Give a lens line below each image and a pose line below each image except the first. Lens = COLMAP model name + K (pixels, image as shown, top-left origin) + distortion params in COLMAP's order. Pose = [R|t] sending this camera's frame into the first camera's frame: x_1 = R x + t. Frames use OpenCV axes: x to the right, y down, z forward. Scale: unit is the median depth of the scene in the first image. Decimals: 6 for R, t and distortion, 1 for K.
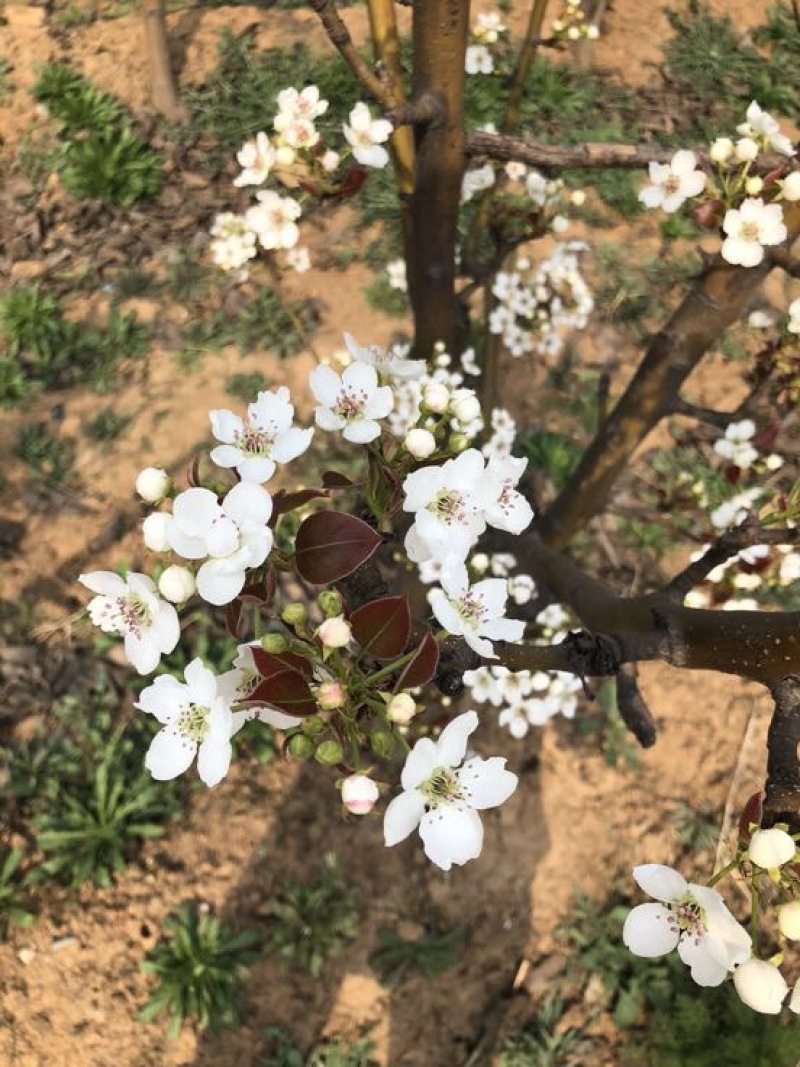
lens RADIAL K [[882.6, 0, 400.0], [0, 882.6, 533.5], [0, 0, 1]] dist [0.010540, 0.004683]
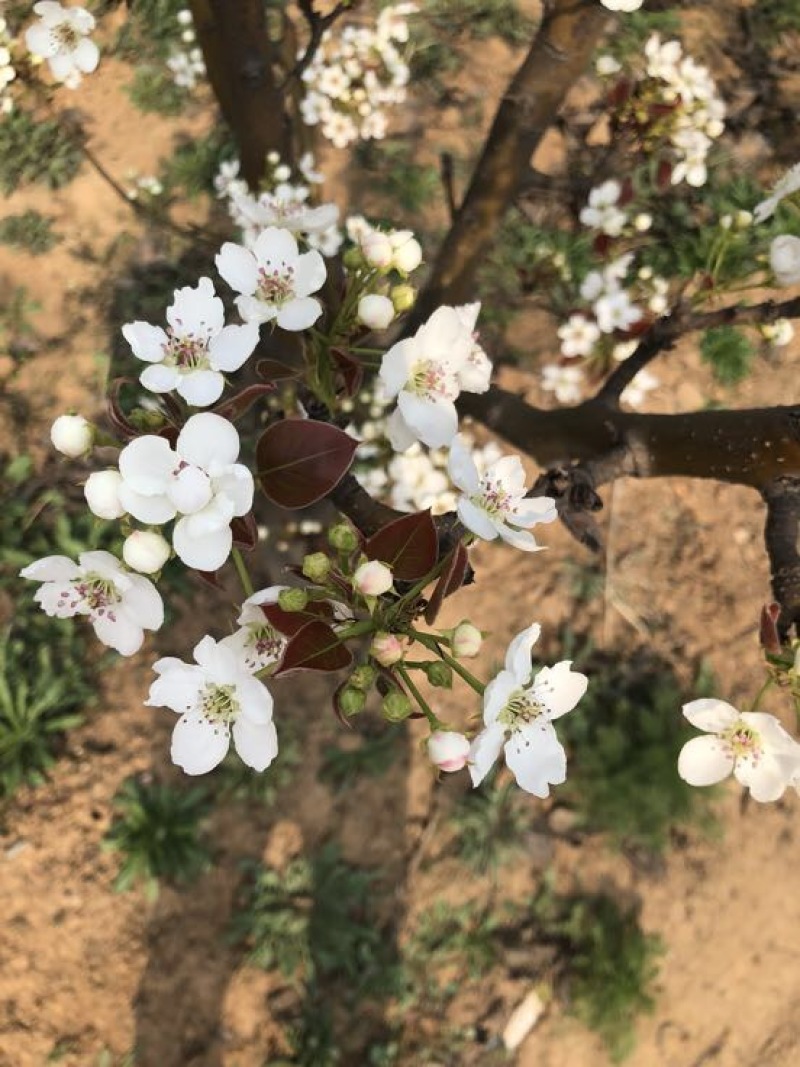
lens RADIAL K [[850.3, 0, 310.7], [0, 850.3, 490.3], [0, 0, 1]] dist [-0.078031, 0.159617]
pose [[0.960404, -0.238354, 0.144263, -0.105074], [0.200033, 0.950326, 0.238467, -0.080113], [-0.193937, -0.200168, 0.960376, 0.111177]]
